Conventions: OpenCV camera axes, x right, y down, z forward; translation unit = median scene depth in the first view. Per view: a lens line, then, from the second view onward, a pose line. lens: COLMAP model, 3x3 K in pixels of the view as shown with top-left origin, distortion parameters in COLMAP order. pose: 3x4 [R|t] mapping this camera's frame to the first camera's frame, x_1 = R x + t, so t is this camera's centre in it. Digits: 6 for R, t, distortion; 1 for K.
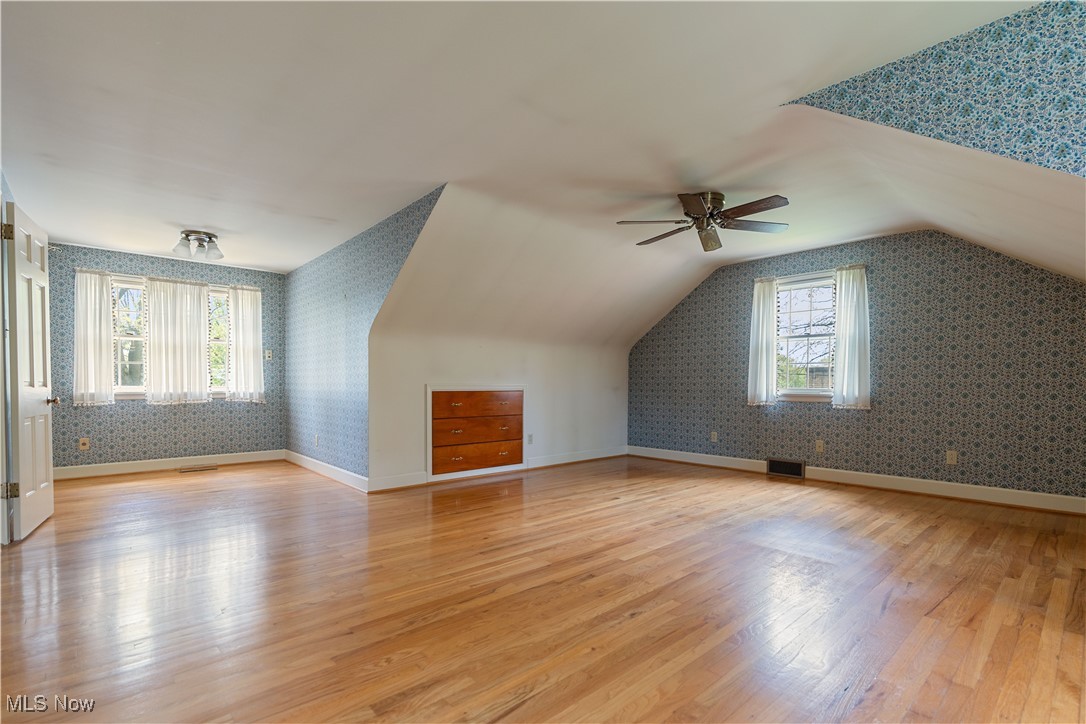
lens RADIAL K [[510.2, 0, 570.8], [0, 510.2, 384.1], [0, 0, 1]] dist [-0.004422, -0.000817]
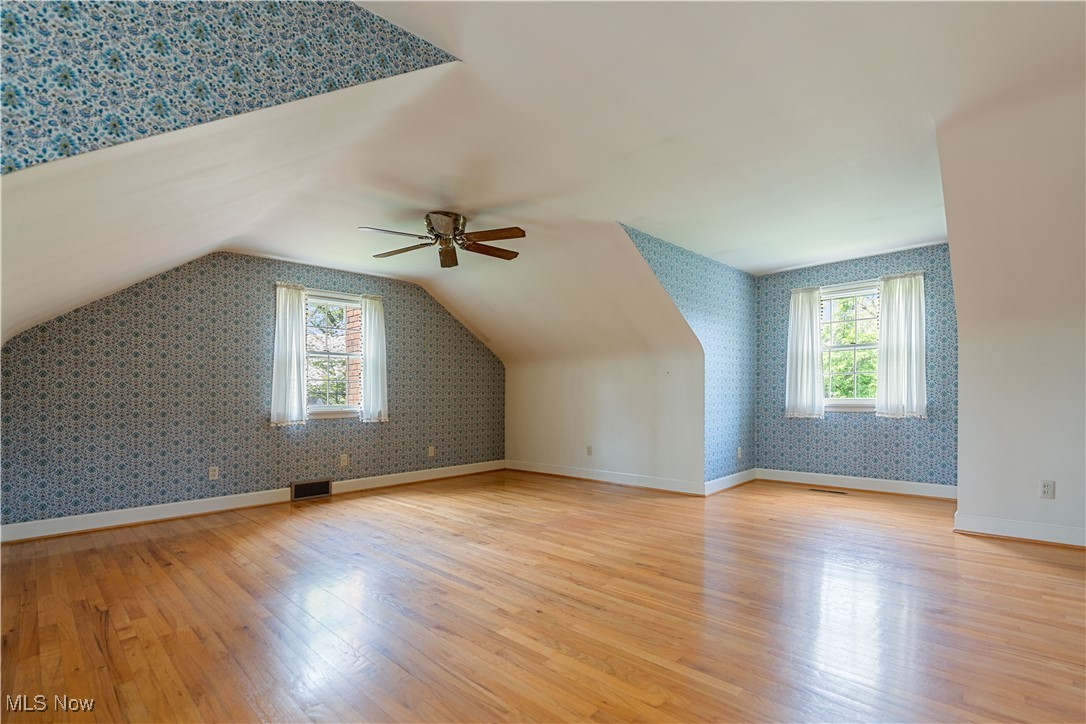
lens RADIAL K [[510.2, 0, 530.1], [0, 510.2, 395.3], [0, 0, 1]] dist [-0.004422, -0.000817]
pose [[-0.023219, -0.001789, 0.999729, -0.586183], [0.013763, 0.999903, 0.002109, -0.008647], [-0.999636, 0.013809, -0.023192, 0.664707]]
